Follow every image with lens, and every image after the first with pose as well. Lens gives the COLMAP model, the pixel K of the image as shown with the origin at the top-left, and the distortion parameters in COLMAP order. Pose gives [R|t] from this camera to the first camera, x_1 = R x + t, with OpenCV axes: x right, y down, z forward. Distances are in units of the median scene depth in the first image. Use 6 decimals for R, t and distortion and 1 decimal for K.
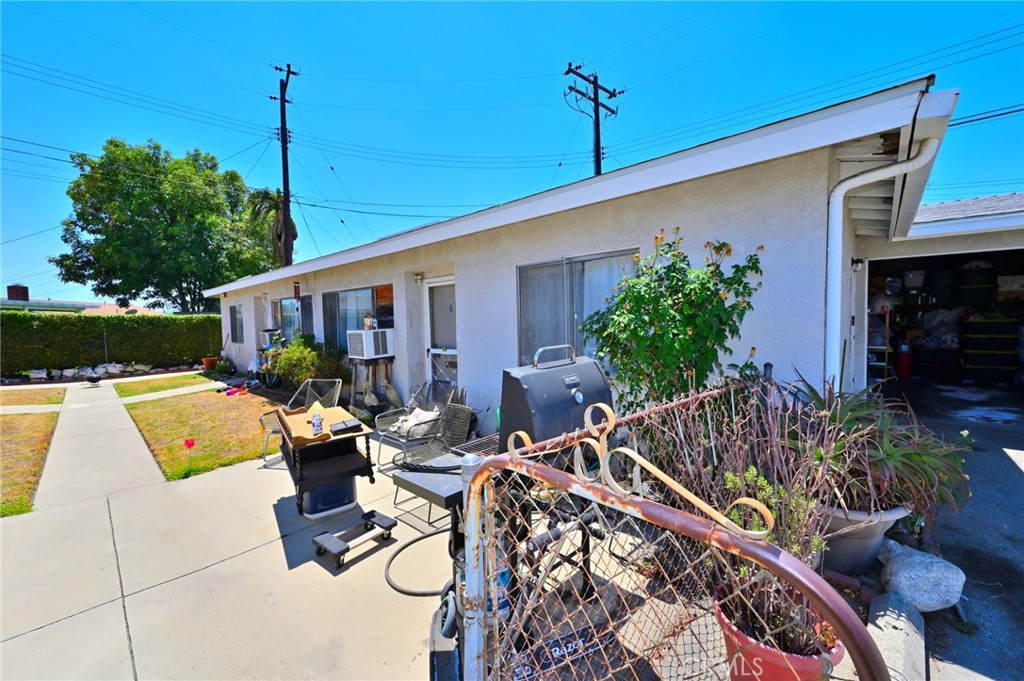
lens RADIAL K [[400.6, 0, 516.8], [0, 400.6, 338.1], [0, 0, 1]] dist [-0.004639, 0.000818]
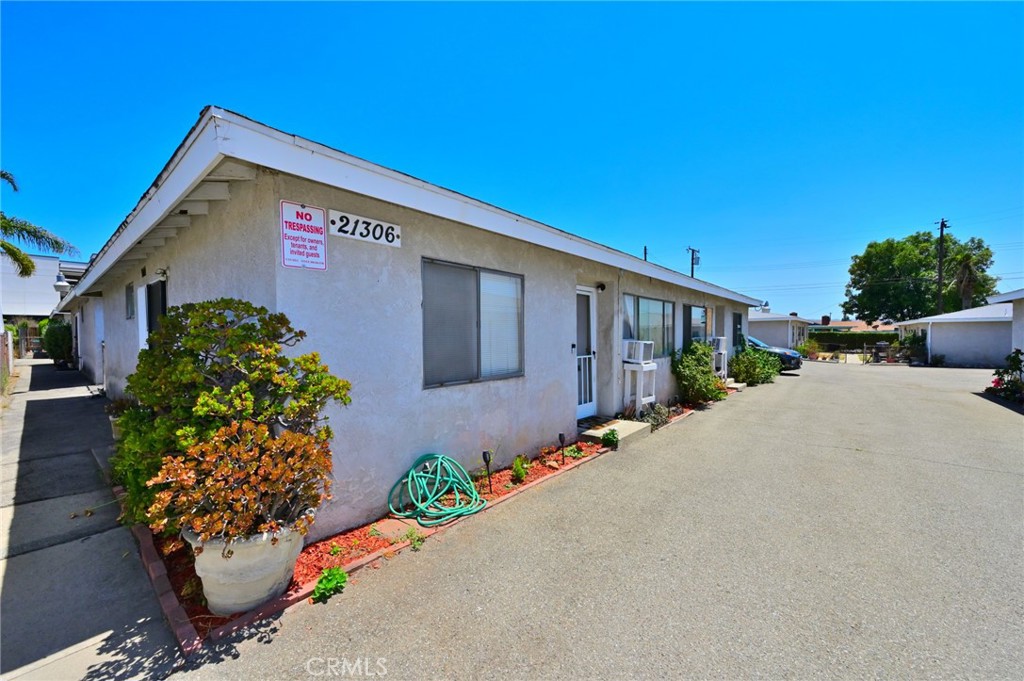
lens RADIAL K [[400.6, 0, 512.1], [0, 400.6, 347.1], [0, 0, 1]] dist [-0.004639, 0.000818]
pose [[0.041362, 0.046662, -0.998054, 1.054990], [-0.037325, 0.998284, 0.045126, 0.007054], [0.998447, 0.035386, 0.043033, -0.972757]]
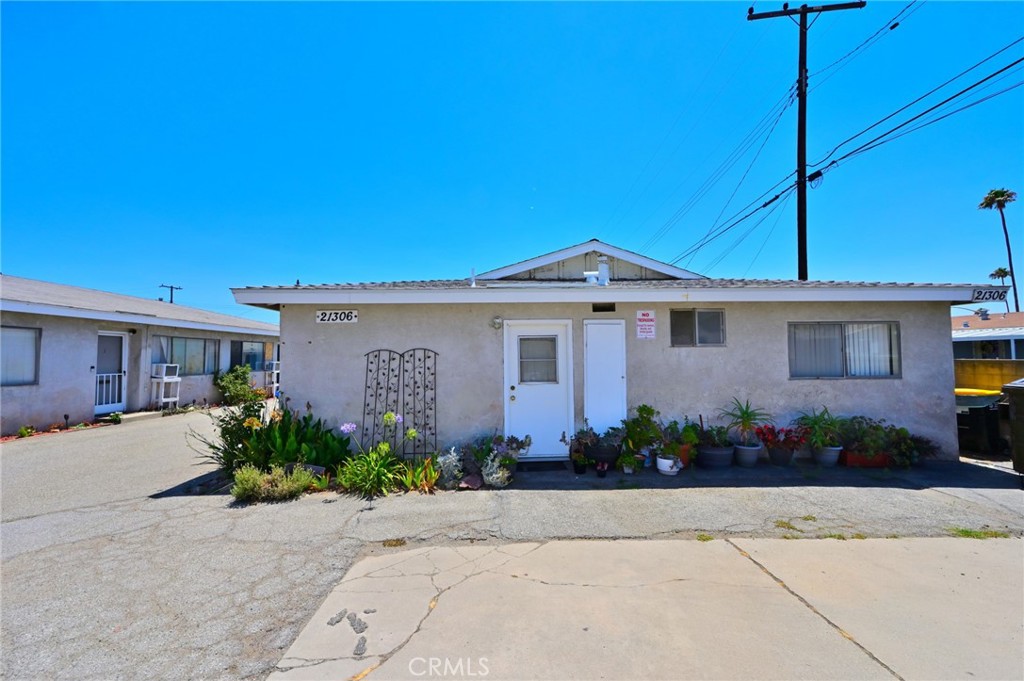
lens RADIAL K [[400.6, 0, 514.0], [0, 400.6, 336.0], [0, 0, 1]] dist [-0.004639, 0.000818]
pose [[0.692568, -0.026114, -0.720880, 1.423294], [-0.037236, 0.996718, -0.071881, -0.003430], [0.720391, 0.076625, 0.689322, -0.897277]]
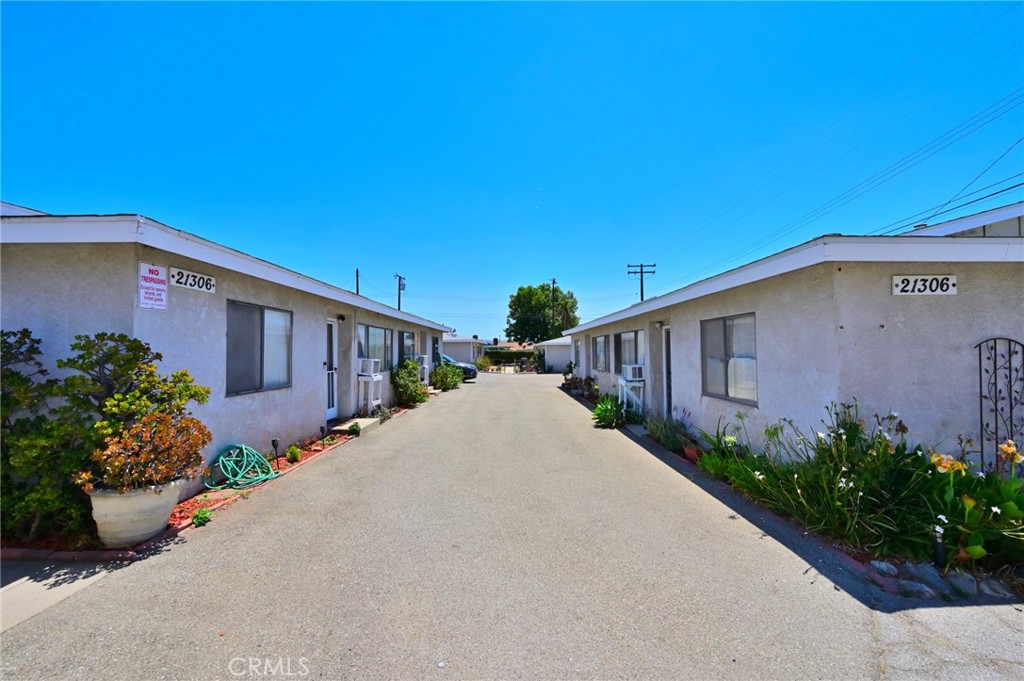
lens RADIAL K [[400.6, 0, 518.2], [0, 400.6, 338.7], [0, 0, 1]] dist [-0.004639, 0.000818]
pose [[0.686321, -0.009092, -0.727242, 1.157857], [-0.037190, 0.998175, -0.047576, 0.005461], [0.726347, 0.059699, 0.684730, -1.034895]]
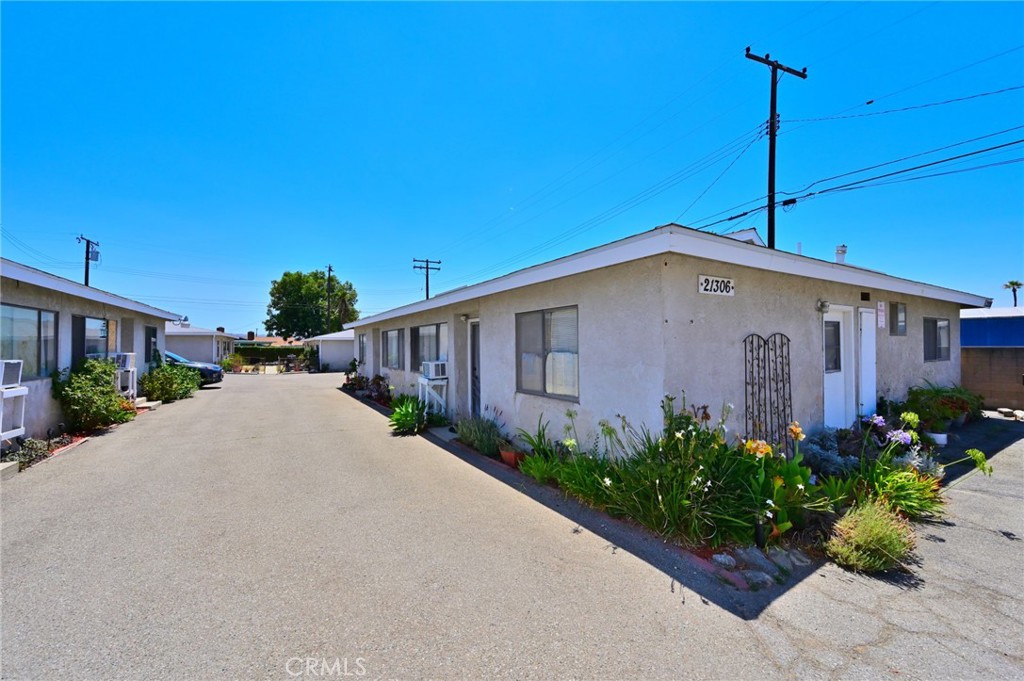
lens RADIAL K [[400.6, 0, 516.1], [0, 400.6, 339.5], [0, 0, 1]] dist [-0.004639, 0.000818]
pose [[0.959822, 0.006923, -0.280524, 1.116129], [-0.022411, 0.998394, -0.052038, 0.005782], [0.279713, 0.056234, 0.958435, -1.003409]]
